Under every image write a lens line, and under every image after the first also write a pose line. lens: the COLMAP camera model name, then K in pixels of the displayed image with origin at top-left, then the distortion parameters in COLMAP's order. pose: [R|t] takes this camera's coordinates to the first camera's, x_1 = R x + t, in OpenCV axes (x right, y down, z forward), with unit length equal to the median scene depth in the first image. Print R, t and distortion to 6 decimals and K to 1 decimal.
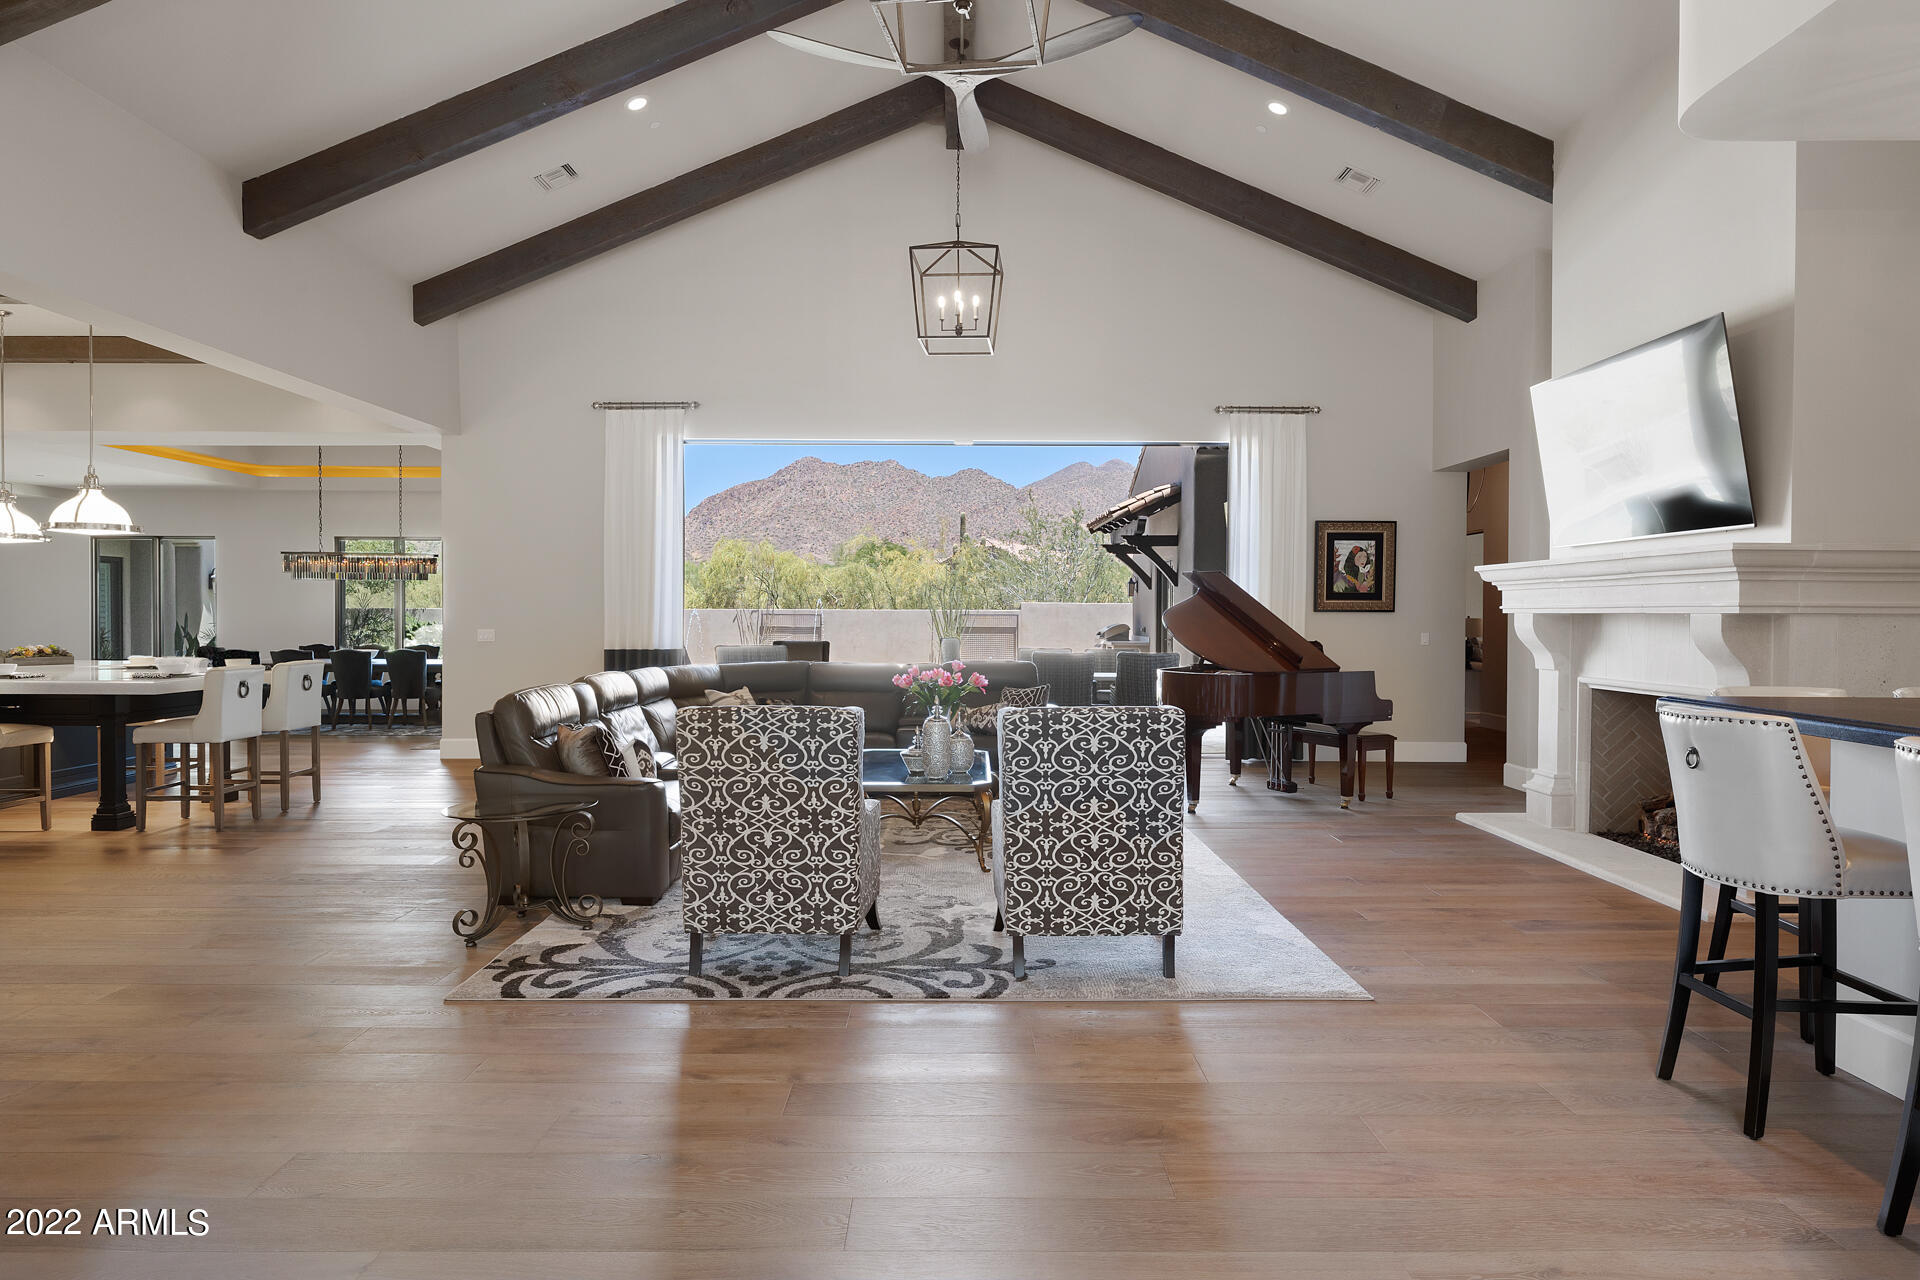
lens RADIAL K [[1136.3, 0, 970.1], [0, 1136.3, 628.3], [0, 0, 1]] dist [-0.005126, -0.001057]
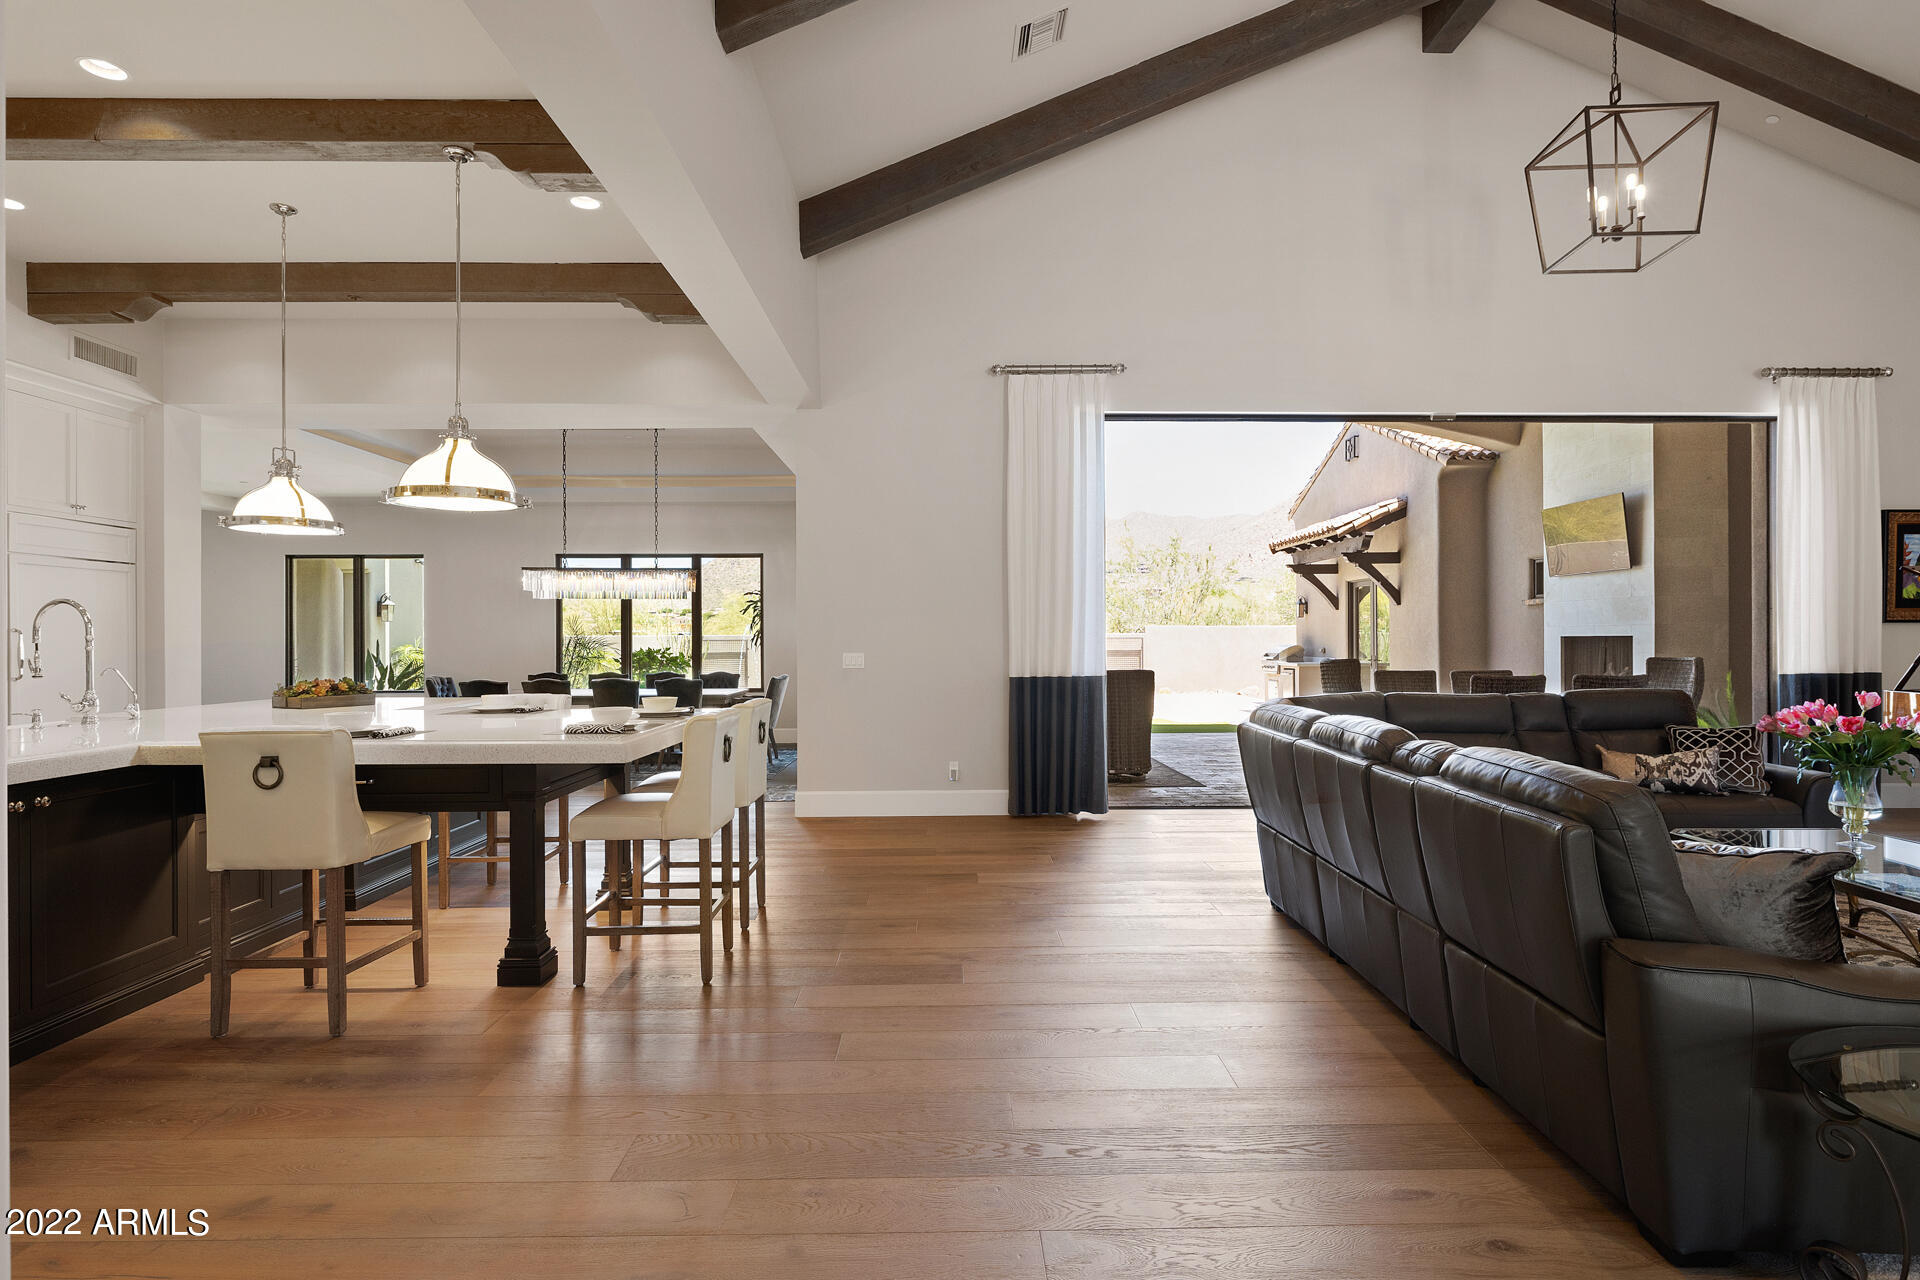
lens RADIAL K [[980.3, 0, 971.7], [0, 980.3, 637.0], [0, 0, 1]] dist [-0.004677, 0.001510]
pose [[0.999914, -0.007931, 0.010470, -0.380734], [0.008097, 0.999841, -0.015861, 0.001465], [-0.010342, 0.015945, 0.999819, 0.340110]]
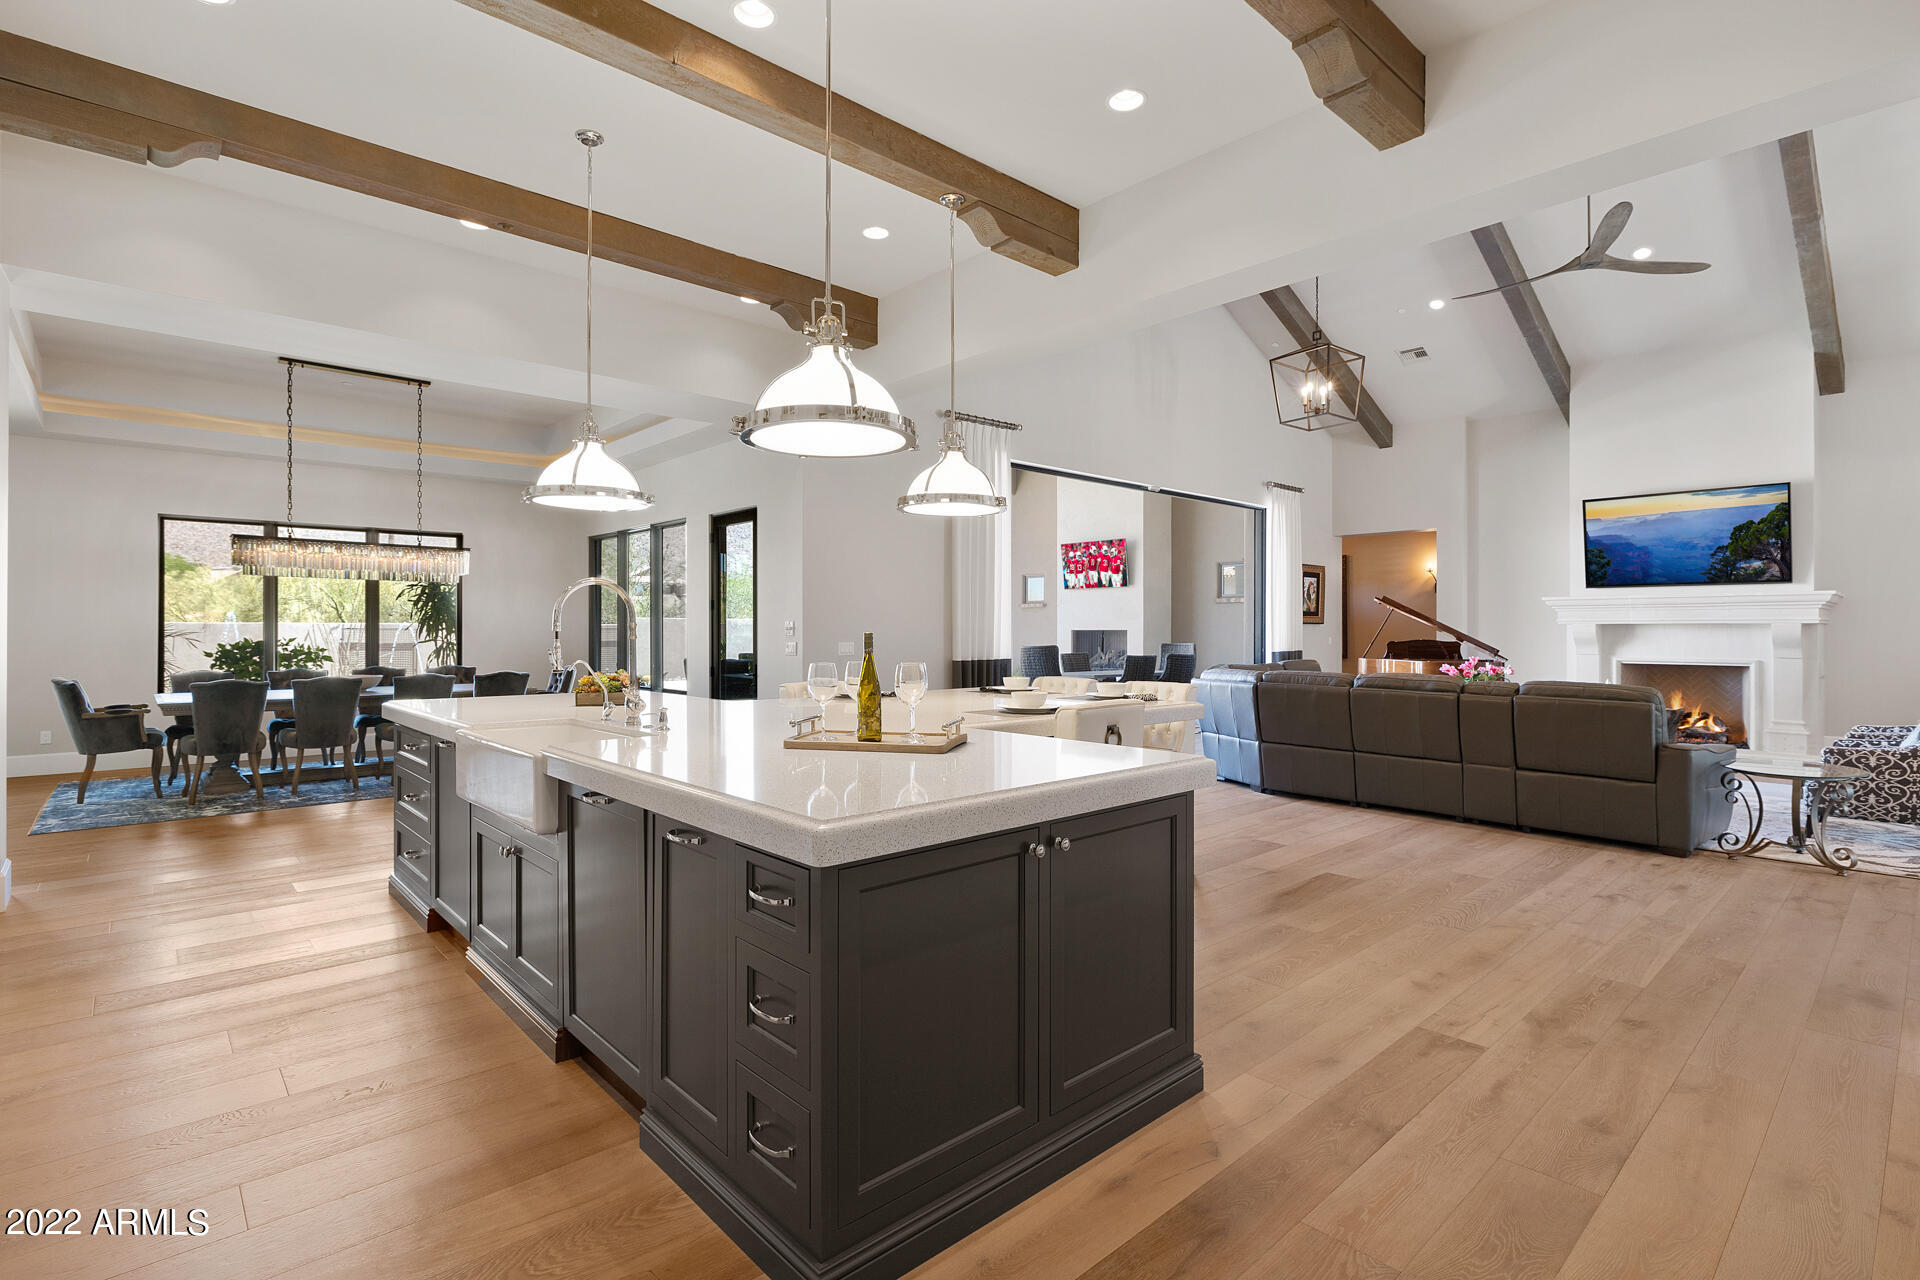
lens RADIAL K [[913.5, 0, 963.9], [0, 913.5, 631.4], [0, 0, 1]] dist [-0.003046, 0.000029]
pose [[0.740393, -0.004657, 0.672158, -0.914572], [0.011261, 0.999922, -0.005476, -0.003142], [-0.672079, 0.011624, 0.740388, 0.434607]]
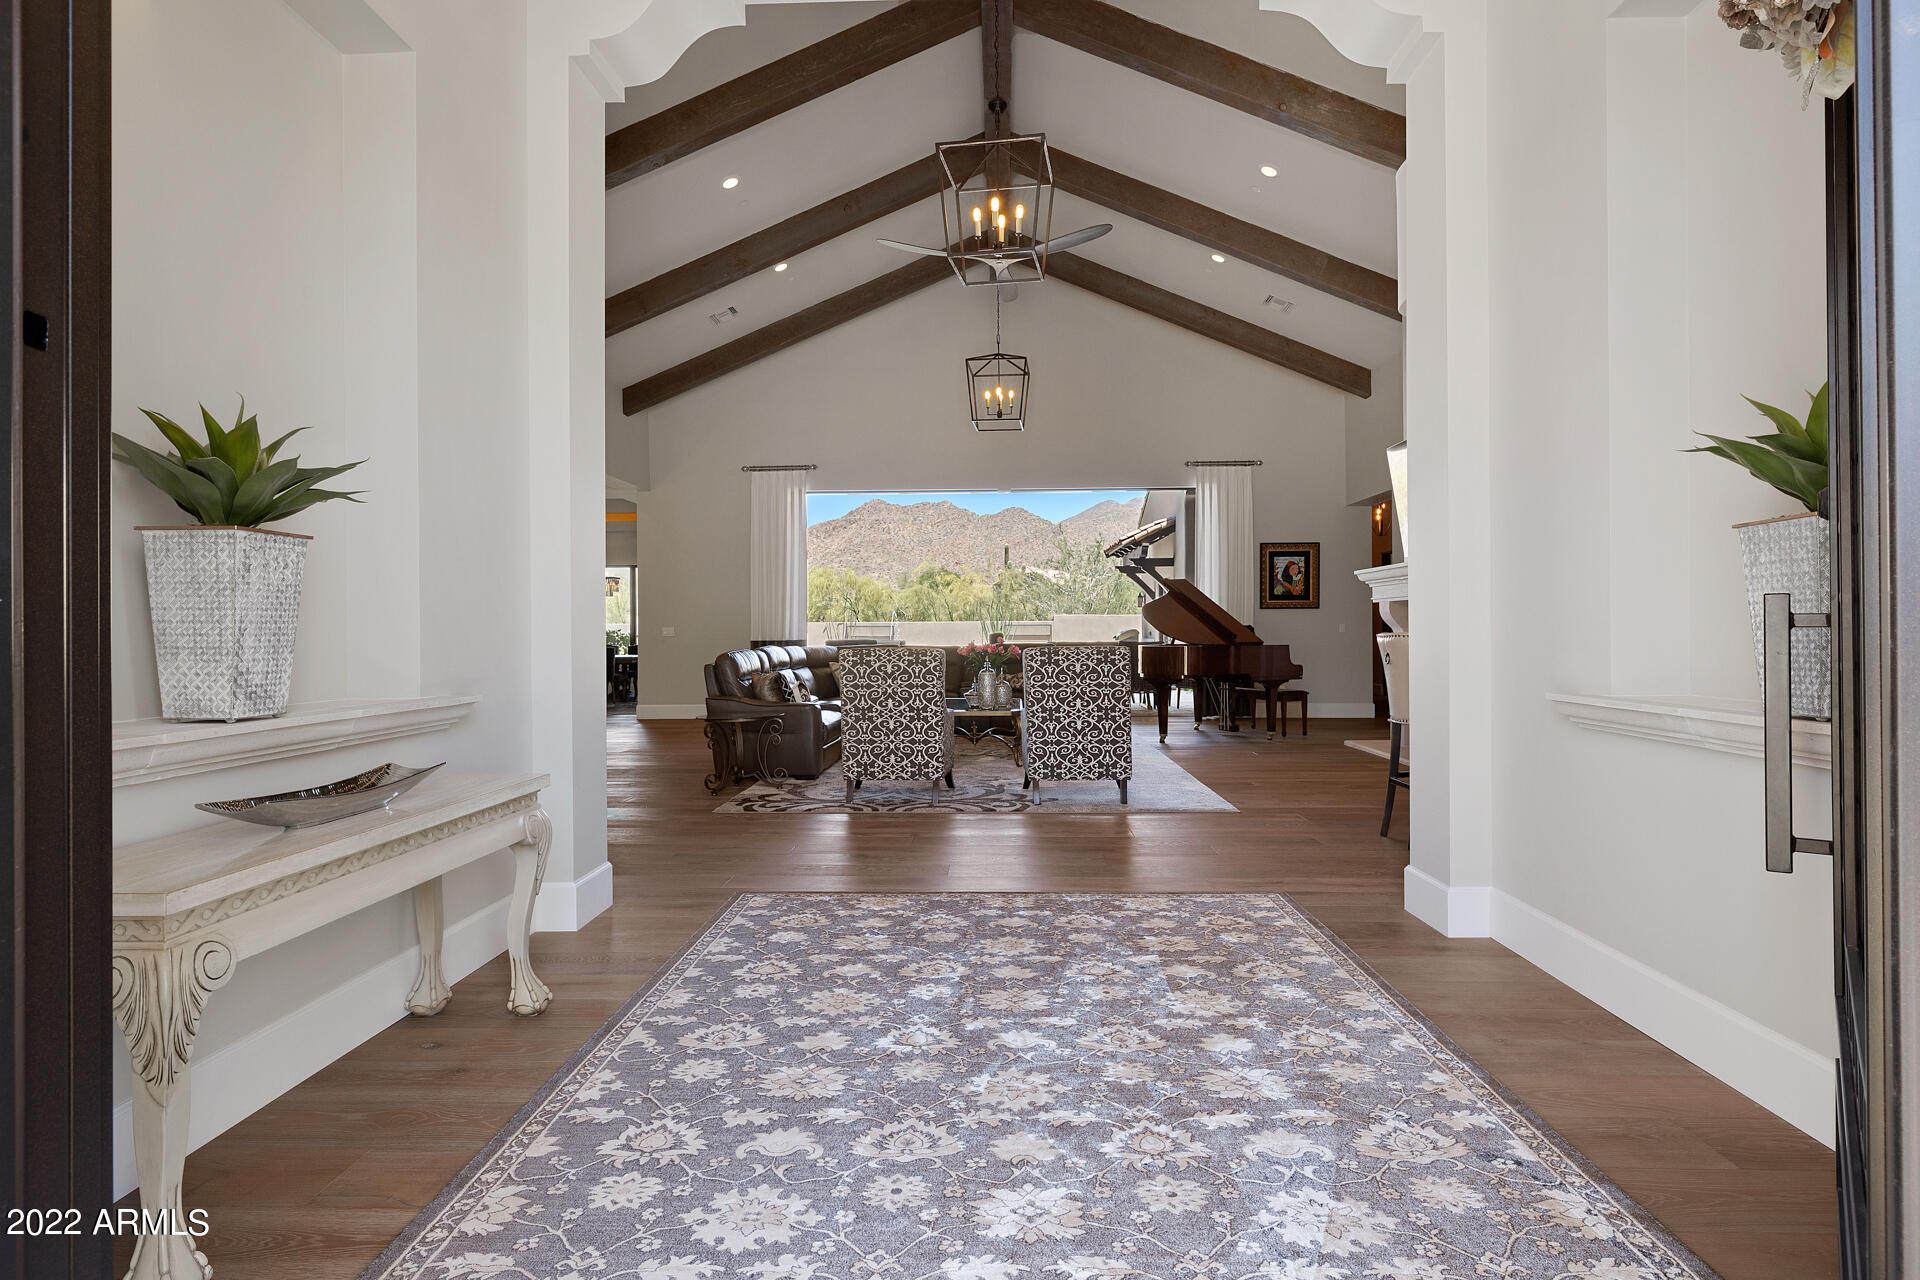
lens RADIAL K [[980.3, 0, 970.8], [0, 980.3, 630.0], [0, 0, 1]] dist [-0.004677, 0.001510]
pose [[0.998966, -0.009662, -0.044434, 0.005383], [0.008983, 0.999840, -0.015447, 0.028319], [0.044577, 0.015032, 0.998893, -0.220153]]
